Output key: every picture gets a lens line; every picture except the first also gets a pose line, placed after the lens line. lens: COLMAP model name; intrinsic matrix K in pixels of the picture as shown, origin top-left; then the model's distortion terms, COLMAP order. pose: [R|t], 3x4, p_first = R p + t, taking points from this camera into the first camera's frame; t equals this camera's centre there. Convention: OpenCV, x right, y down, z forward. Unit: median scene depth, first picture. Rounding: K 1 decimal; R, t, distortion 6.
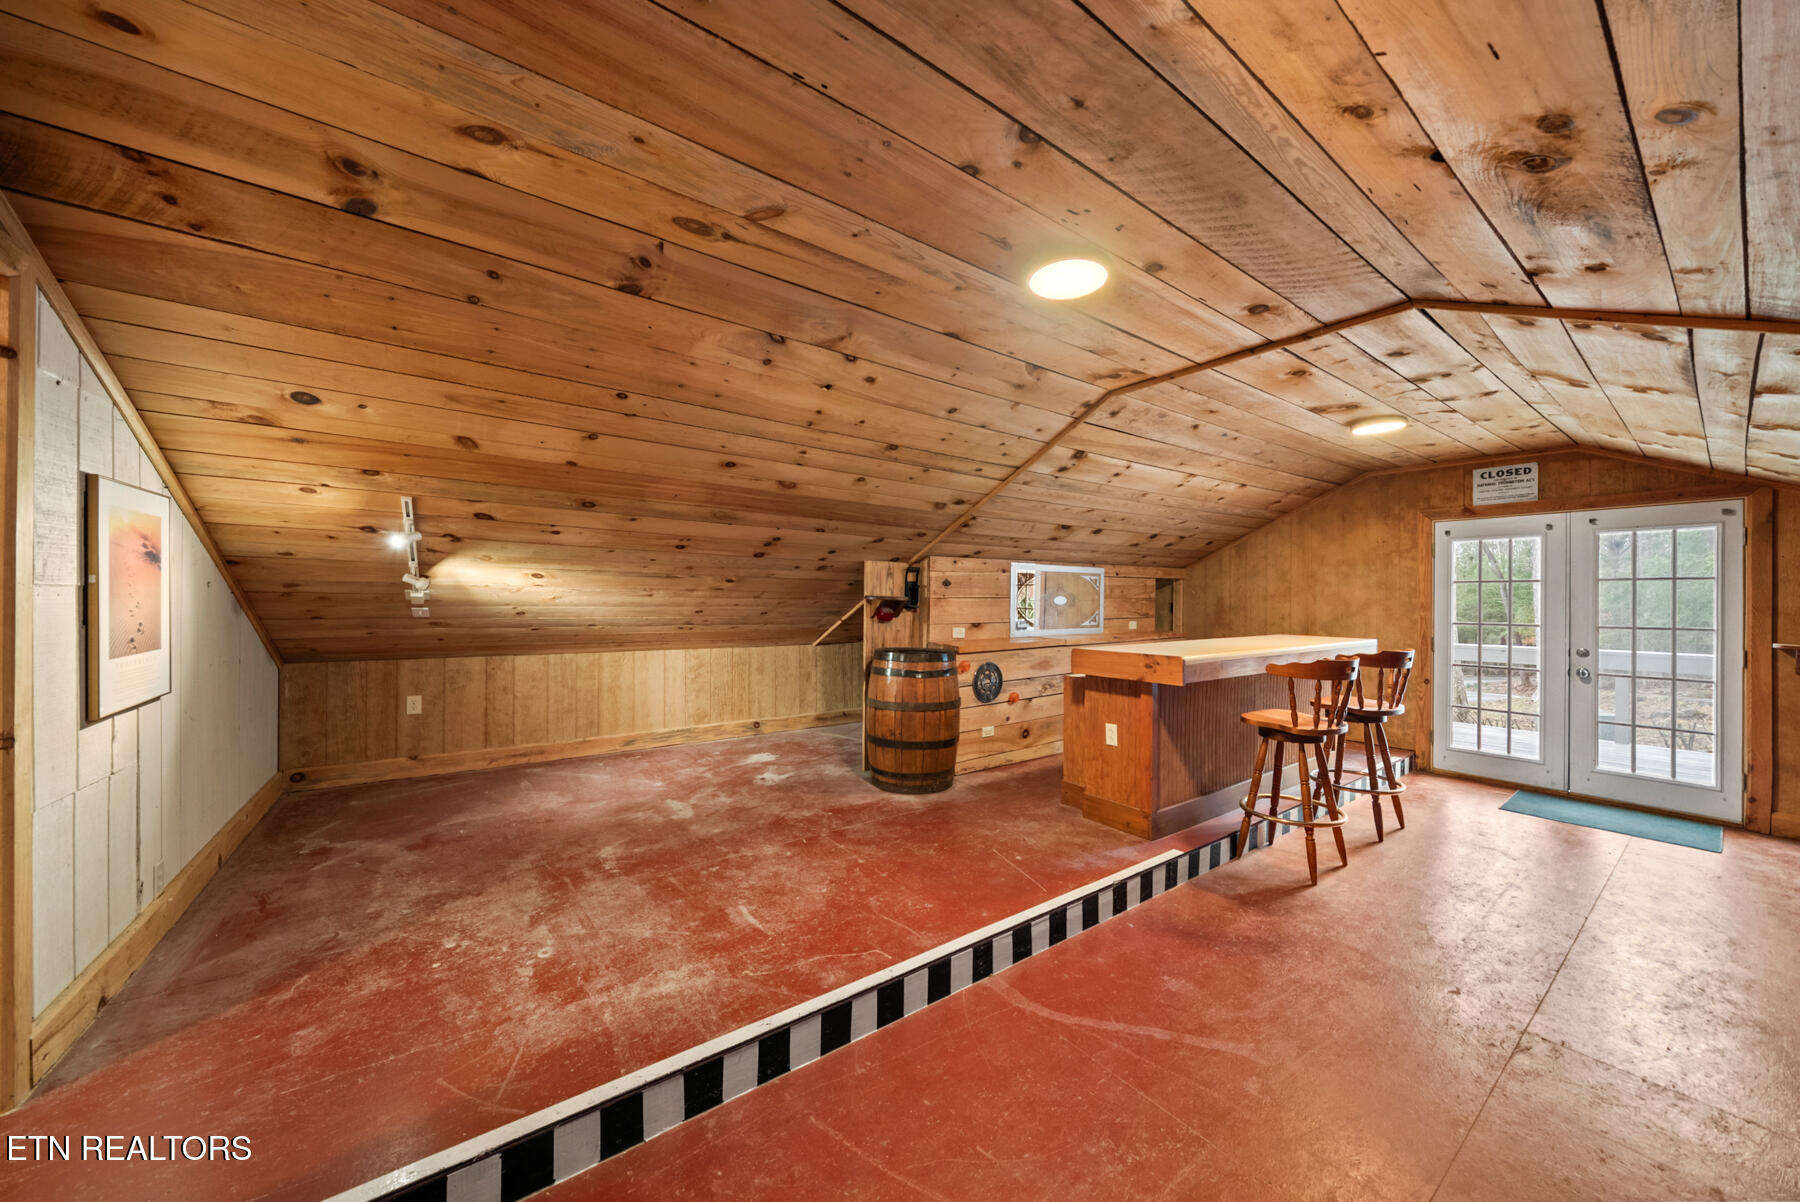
lens RADIAL K [[622.9, 0, 896.1], [0, 622.9, 597.9], [0, 0, 1]] dist [-0.004450, 0.000071]
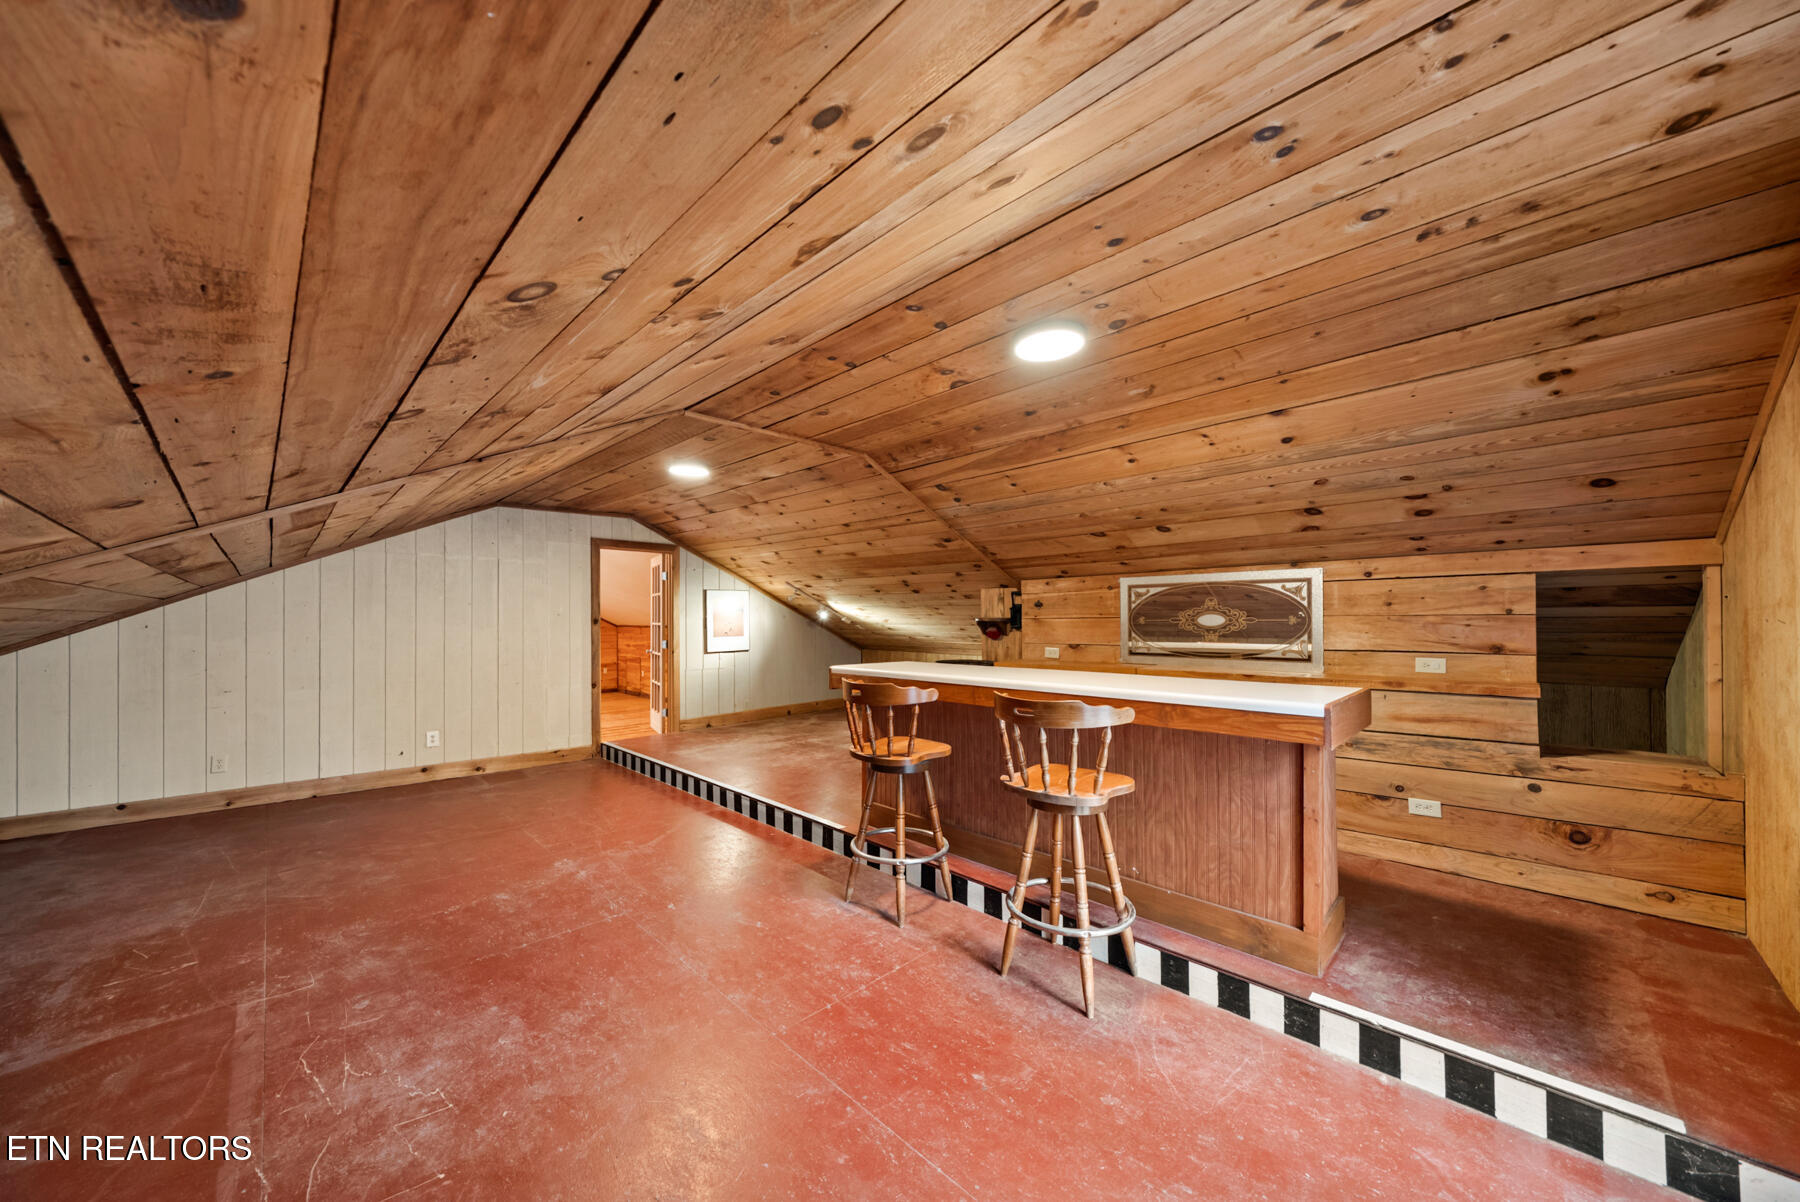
lens RADIAL K [[622.9, 0, 897.4], [0, 622.9, 613.1], [0, 0, 1]] dist [-0.004450, 0.000071]
pose [[0.179418, -0.016109, -0.983641, 1.222193], [0.005988, 0.999865, -0.015282, 0.006787], [0.983755, -0.003148, 0.179490, 0.649181]]
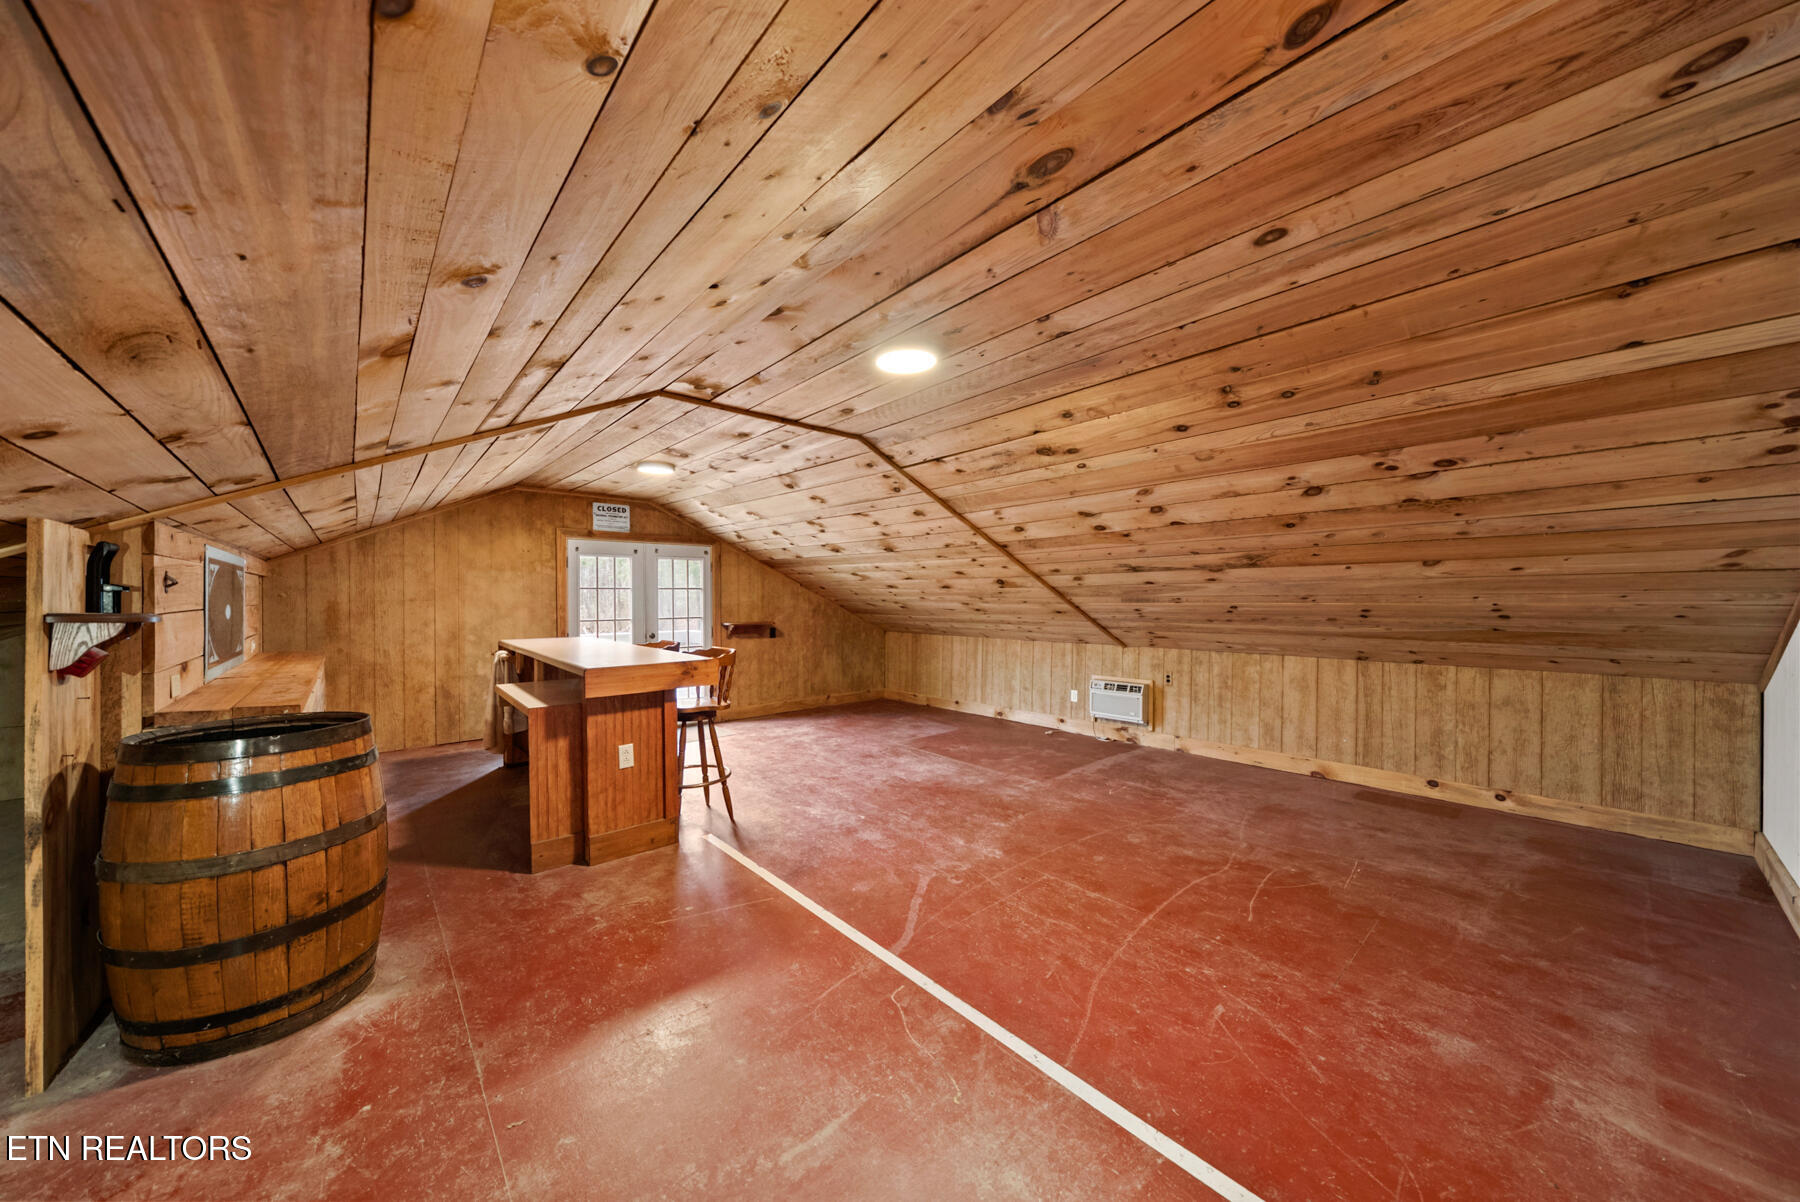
lens RADIAL K [[622.9, 0, 894.5], [0, 622.9, 599.8], [0, 0, 1]] dist [-0.004450, 0.000071]
pose [[-0.105617, -0.011129, 0.994345, -0.494685], [0.001887, 0.999933, 0.011392, -0.017210], [-0.994405, 0.003079, -0.105589, 0.572452]]
